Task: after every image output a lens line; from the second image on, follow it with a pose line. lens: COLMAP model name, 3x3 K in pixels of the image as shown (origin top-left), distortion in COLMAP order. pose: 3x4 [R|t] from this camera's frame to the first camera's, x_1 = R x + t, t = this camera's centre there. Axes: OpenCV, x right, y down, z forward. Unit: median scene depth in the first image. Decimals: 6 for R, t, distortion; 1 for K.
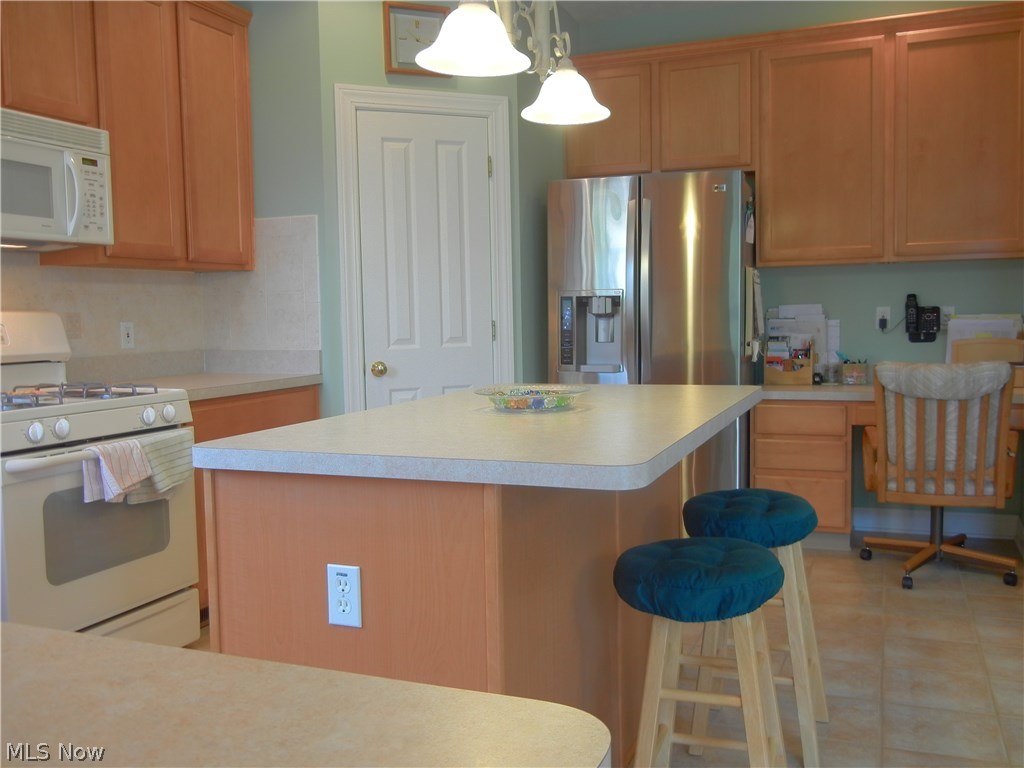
lens RADIAL K [[943.2, 0, 520.7], [0, 943.2, 383.8], [0, 0, 1]] dist [-0.005637, 0.005706]
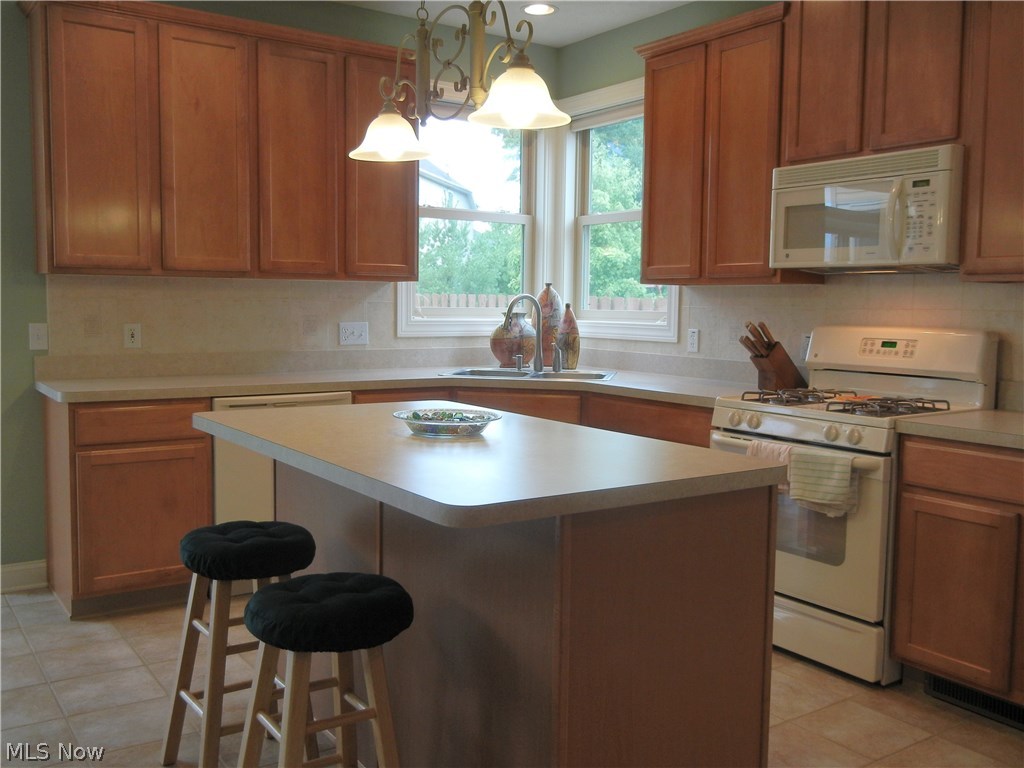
lens RADIAL K [[943.2, 0, 520.7], [0, 943.2, 383.8], [0, 0, 1]] dist [-0.005637, 0.005706]
pose [[-0.550578, 0.082657, -0.830681, 0.632809], [-0.065514, 0.987738, 0.141708, -0.139084], [0.832209, 0.132443, -0.538412, 1.218118]]
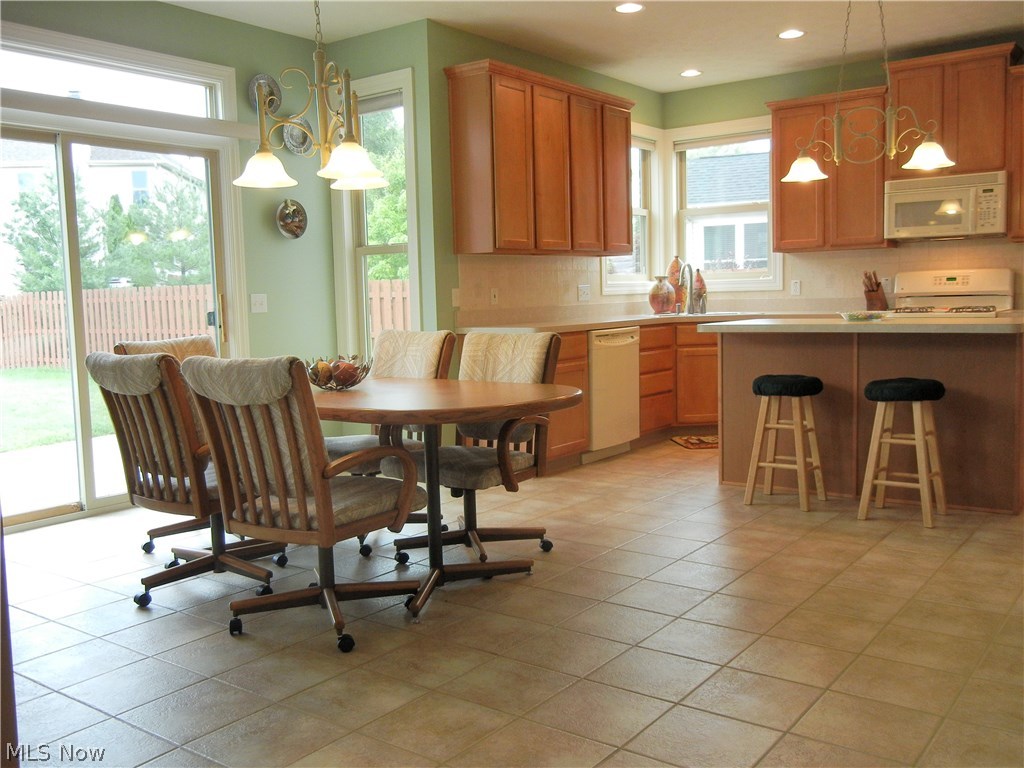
lens RADIAL K [[943.2, 0, 520.7], [0, 943.2, 383.8], [0, 0, 1]] dist [-0.005637, 0.005706]
pose [[-0.247862, 0.118473, -0.961524, 1.676088], [-0.040300, 0.990375, 0.132417, -0.062143], [0.967957, 0.071570, -0.240702, 0.570411]]
